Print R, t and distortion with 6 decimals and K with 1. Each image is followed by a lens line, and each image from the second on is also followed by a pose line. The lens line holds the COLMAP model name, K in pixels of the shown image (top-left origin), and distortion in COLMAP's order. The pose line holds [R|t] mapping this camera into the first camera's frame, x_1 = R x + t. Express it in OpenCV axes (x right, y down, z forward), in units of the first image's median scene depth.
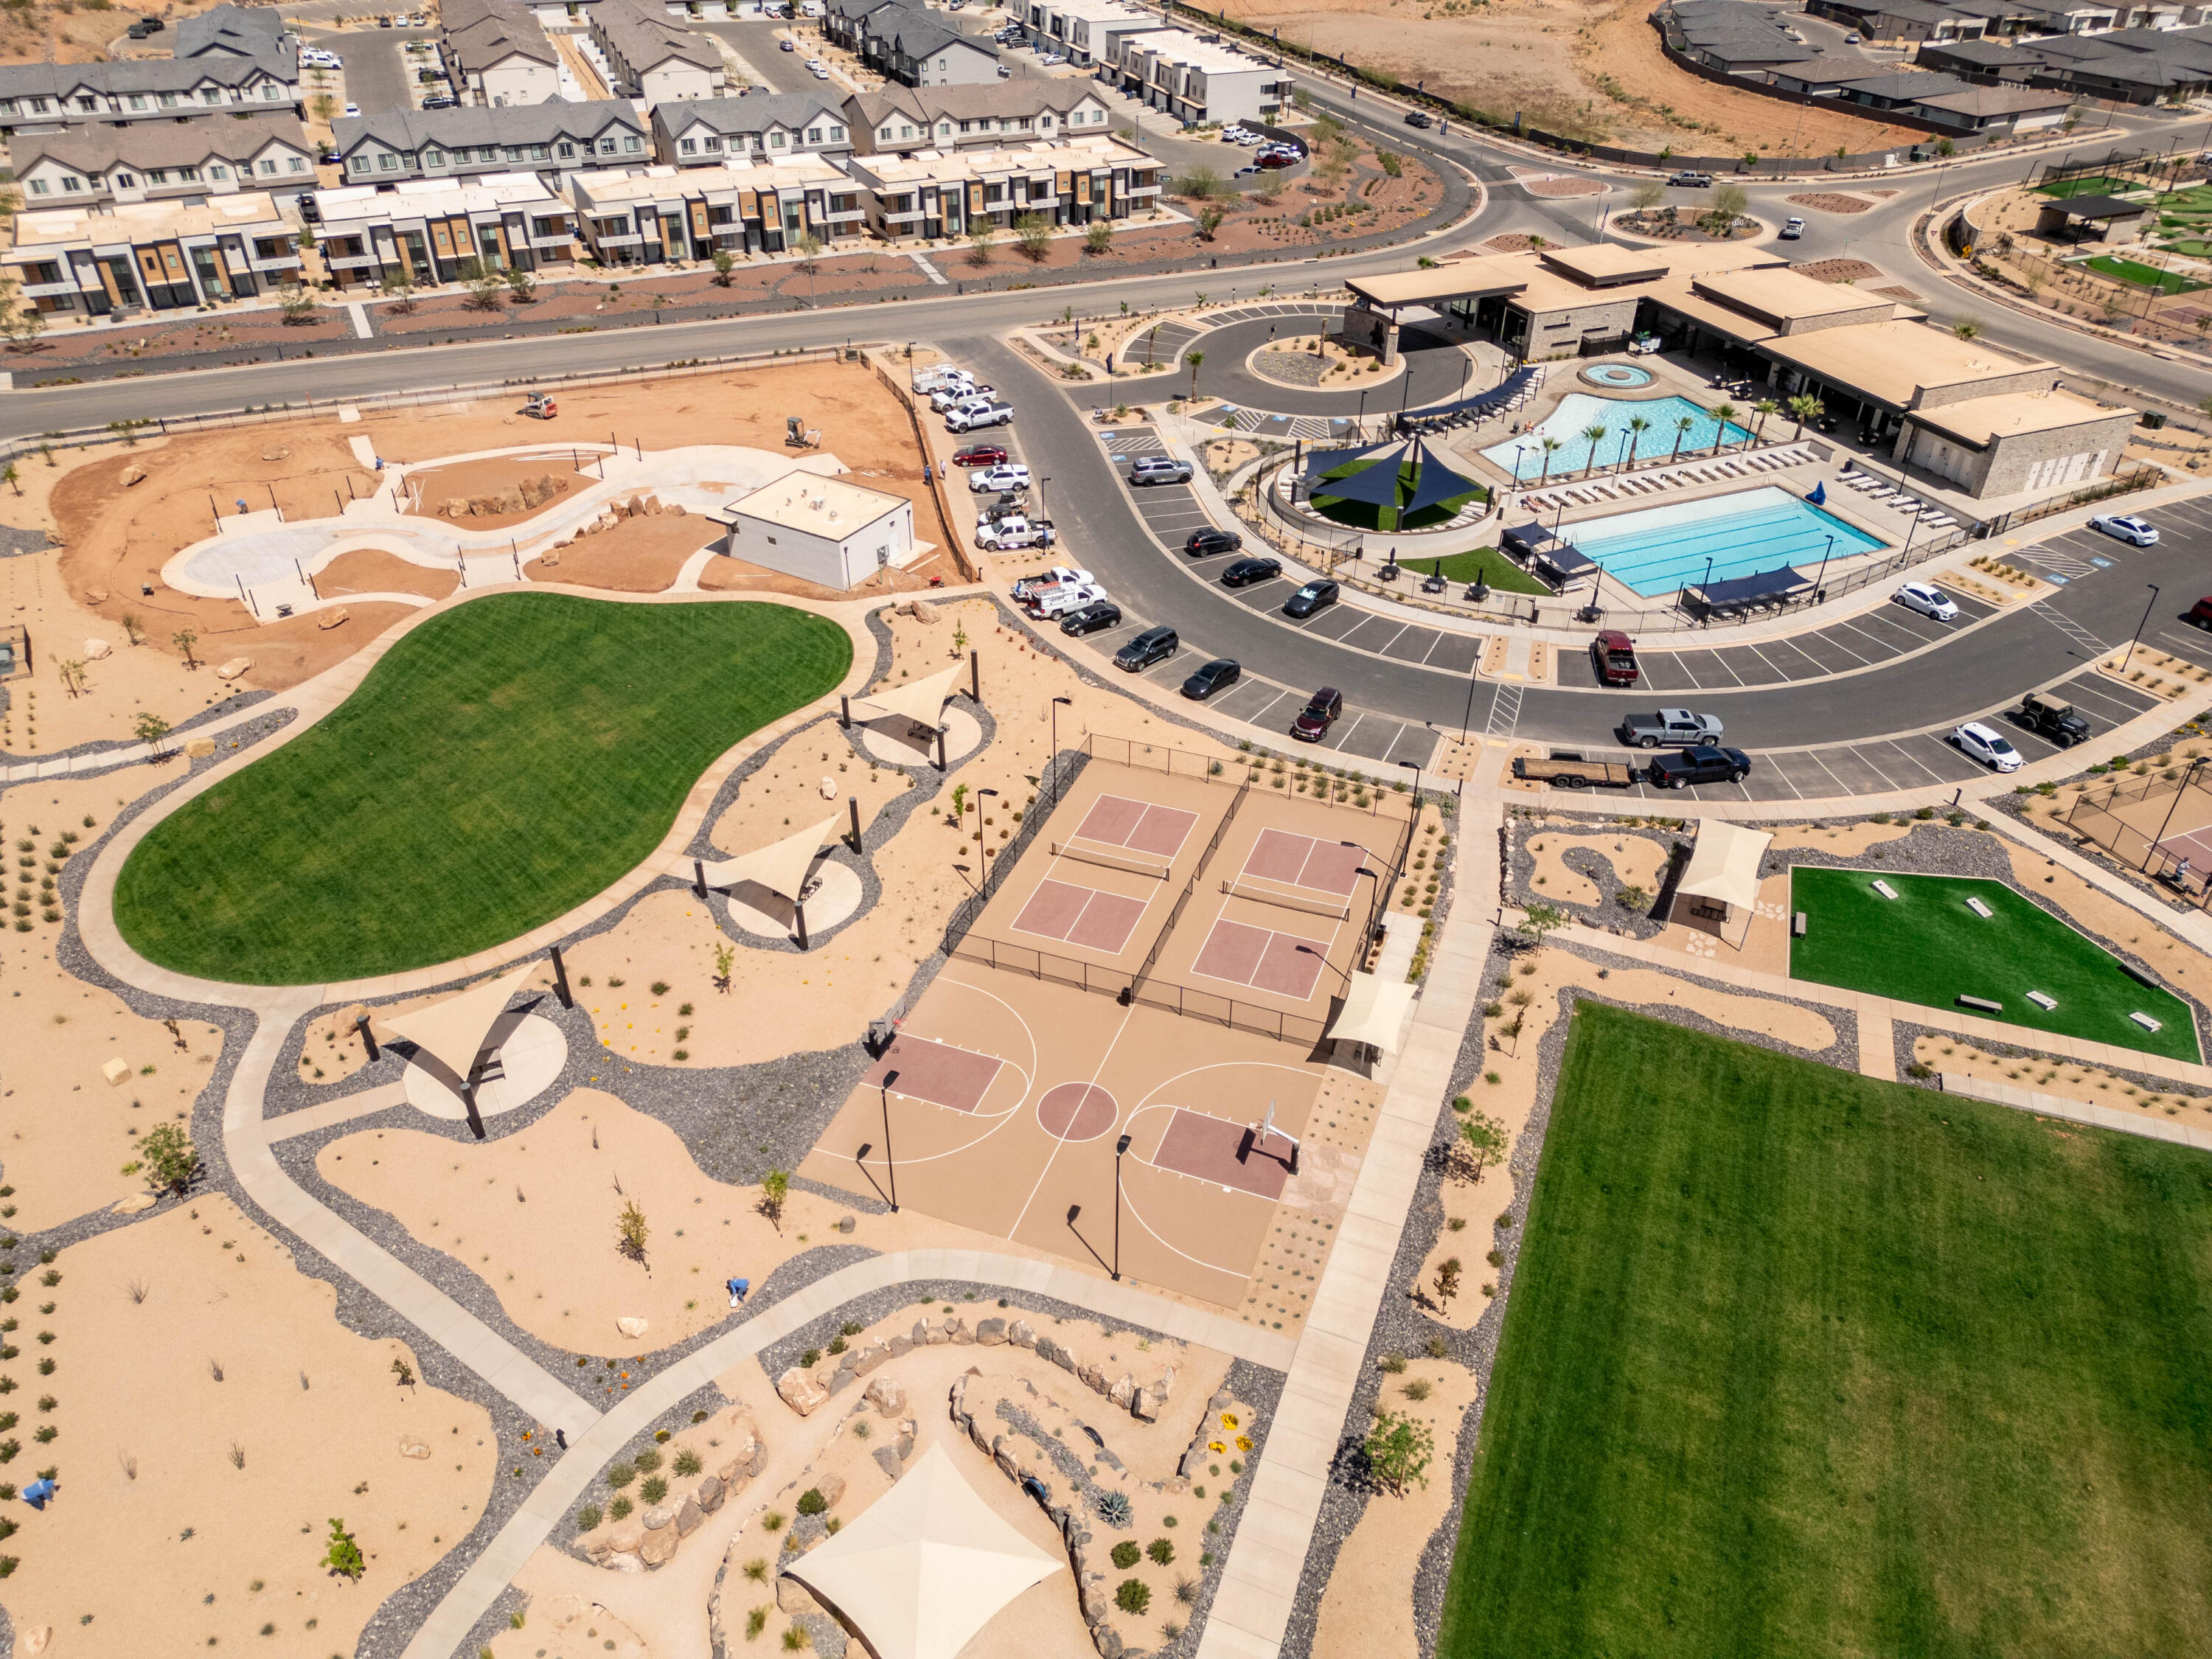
lens RADIAL K [[1547.4, 0, 1109.3], [0, 1547.4, 827.9], [0, 0, 1]] dist [0.080755, -0.077298]
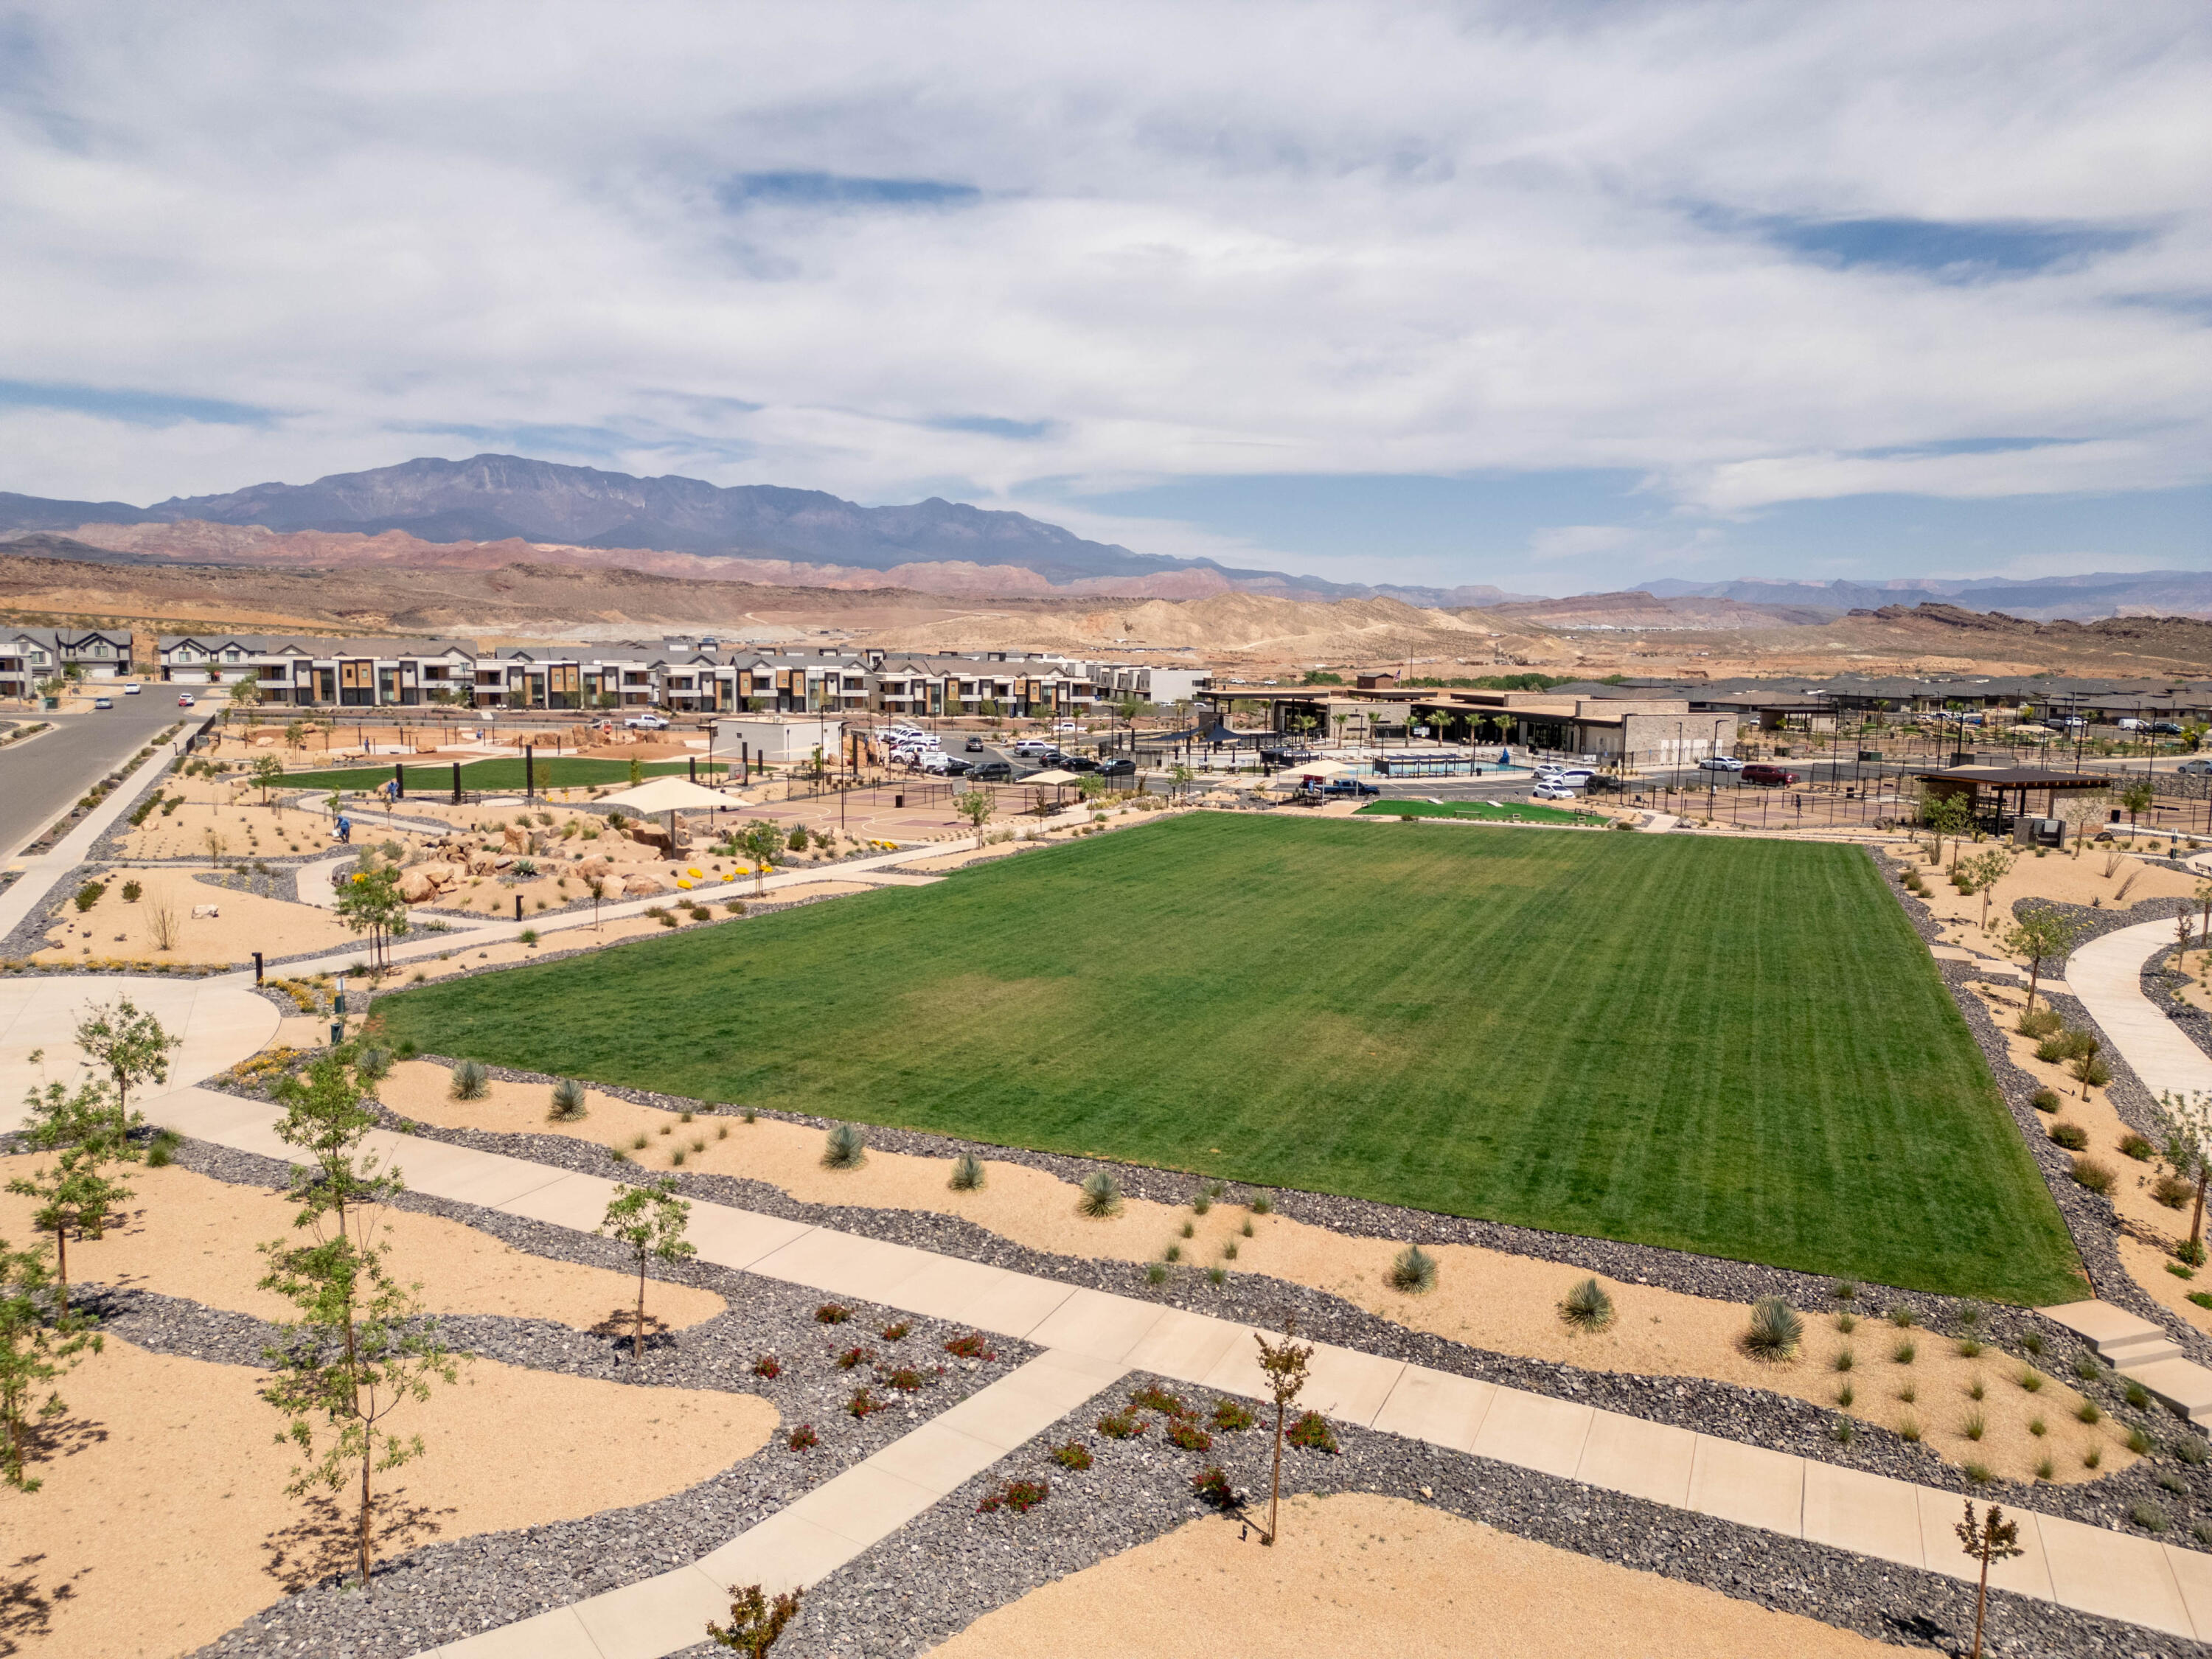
lens RADIAL K [[1547.4, 0, 1109.3], [0, 1547.4, 827.9], [0, 0, 1]] dist [0.080755, -0.077298]
pose [[0.998881, 0.011253, -0.045929, 0.139685], [-0.031697, 0.880100, -0.473729, 0.411991], [0.035091, 0.474655, 0.879472, -0.147578]]
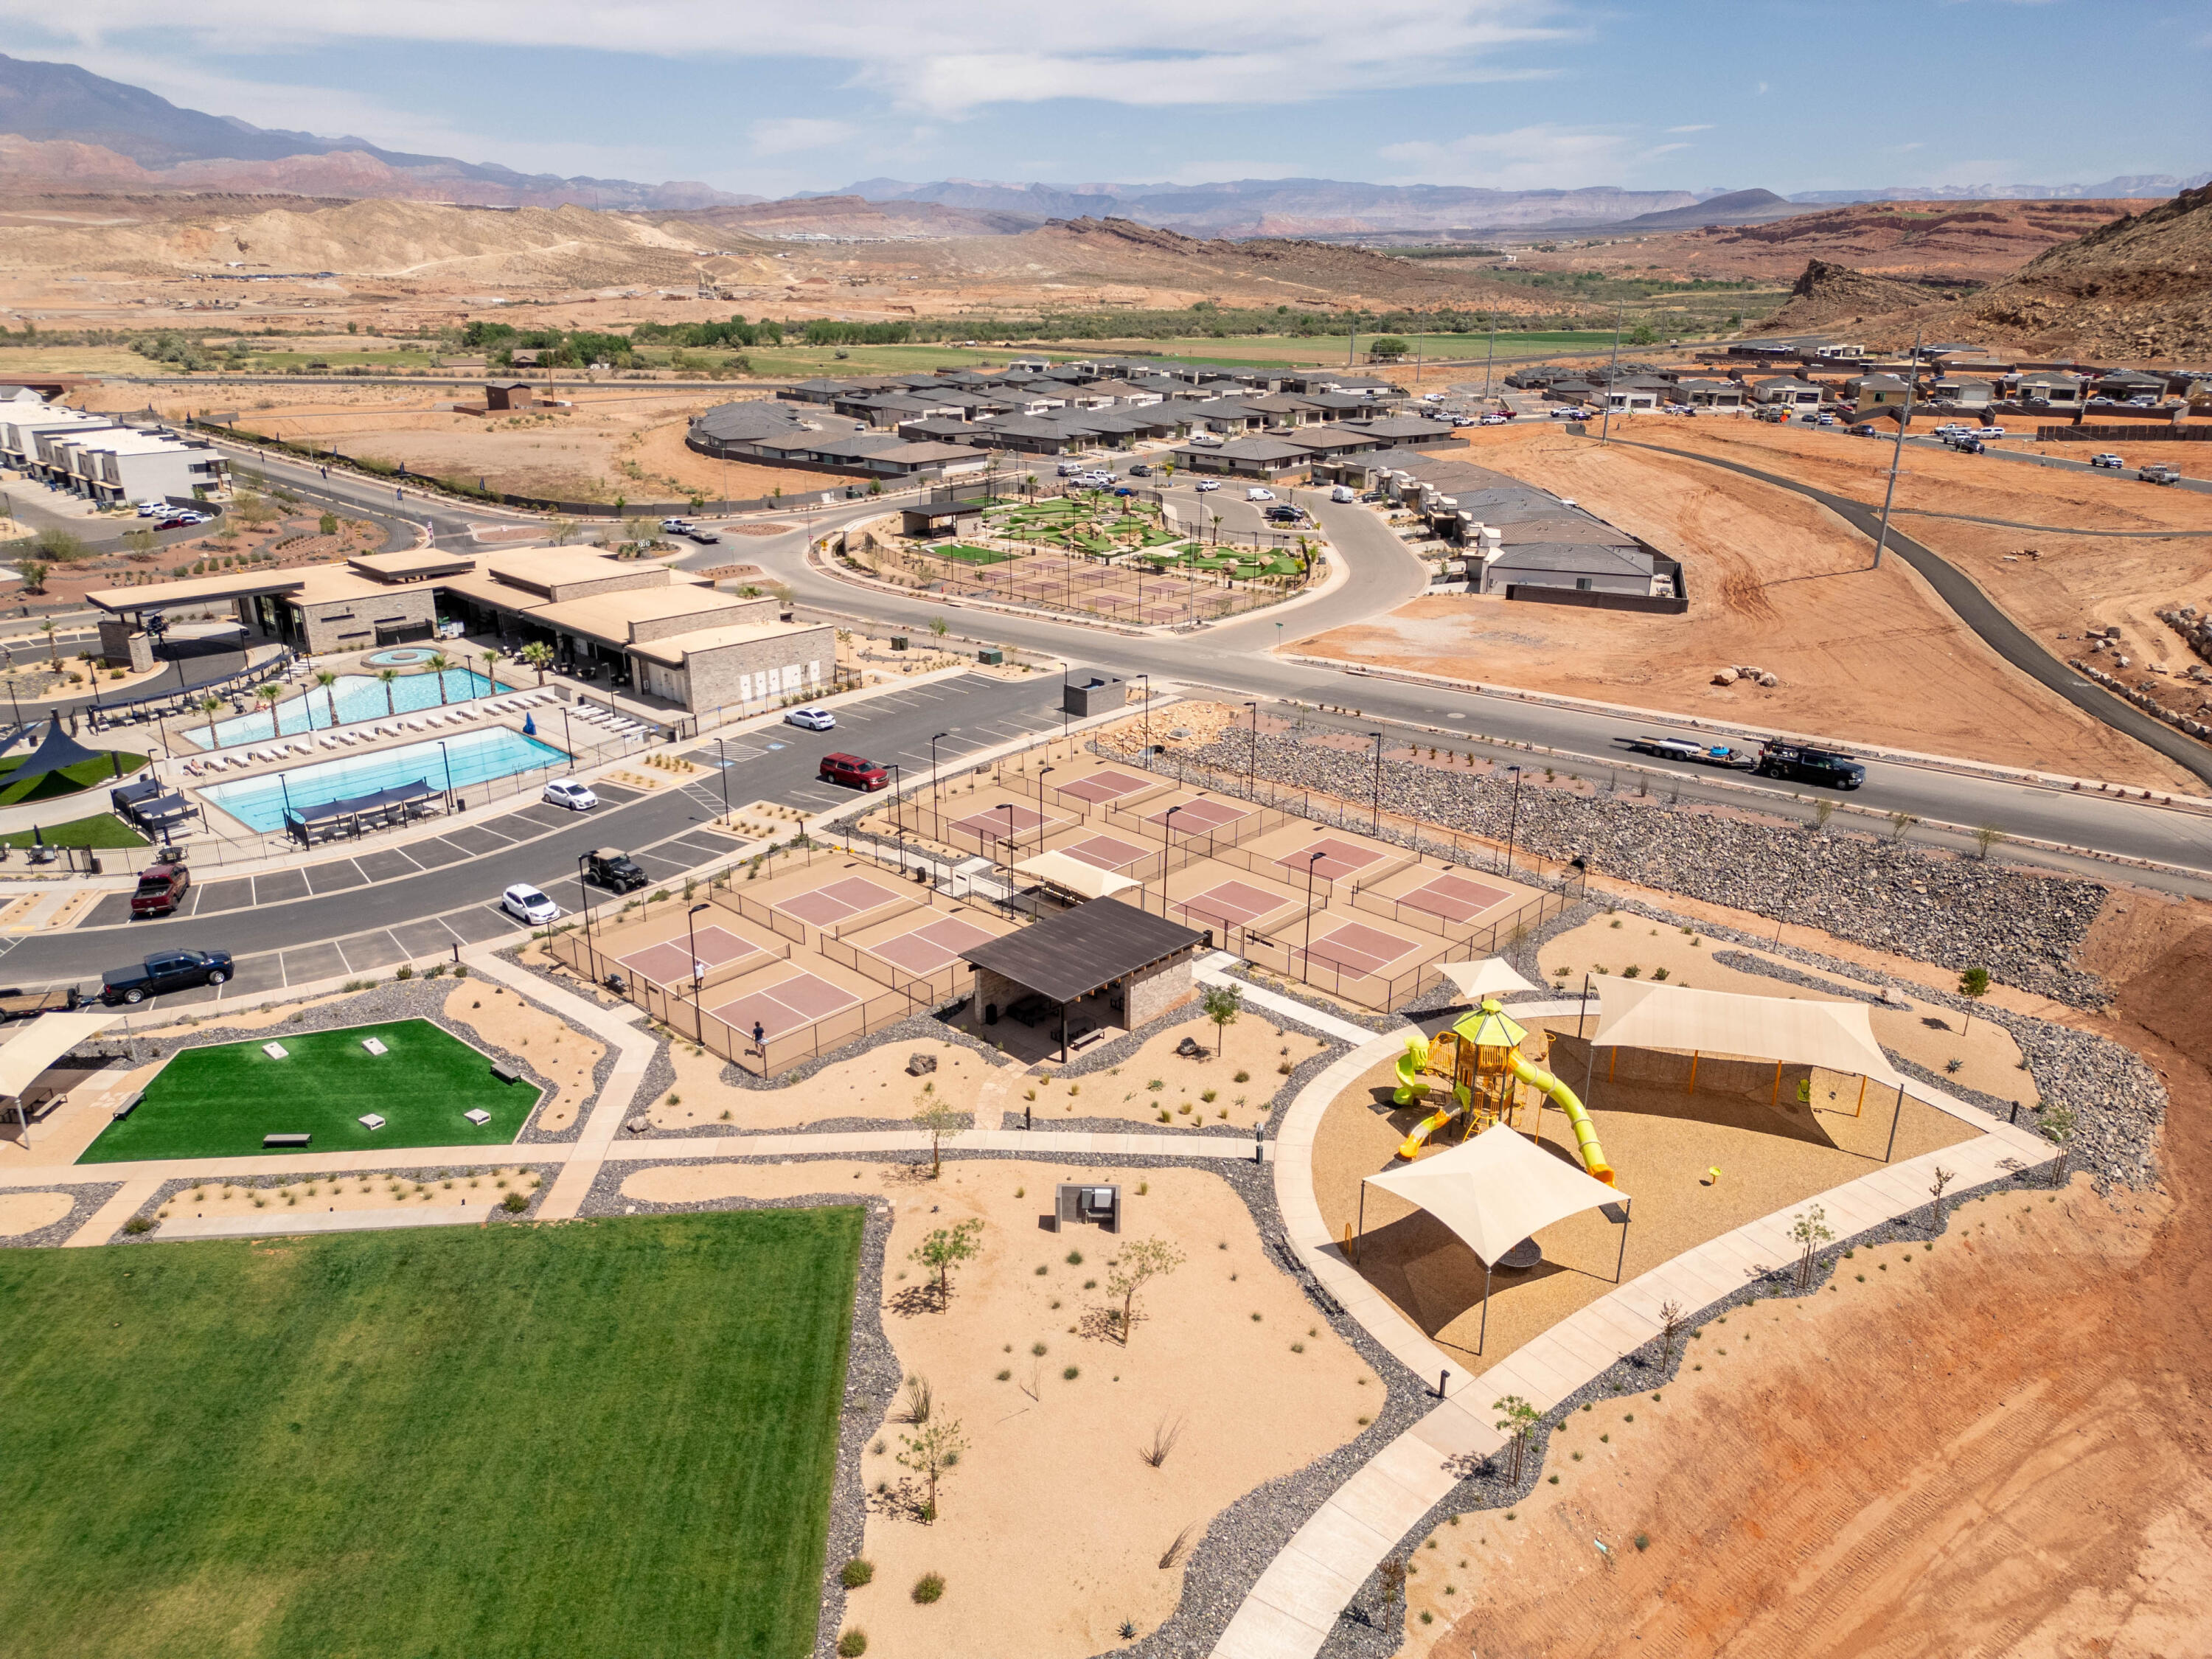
lens RADIAL K [[1547.4, 0, 1109.3], [0, 1547.4, 827.9], [0, 0, 1]] dist [0.080755, -0.077298]
pose [[0.910579, -0.144644, 0.387200, 0.325290], [0.238786, 0.948722, -0.207144, 0.118198], [-0.337383, 0.281079, 0.898425, 0.002510]]
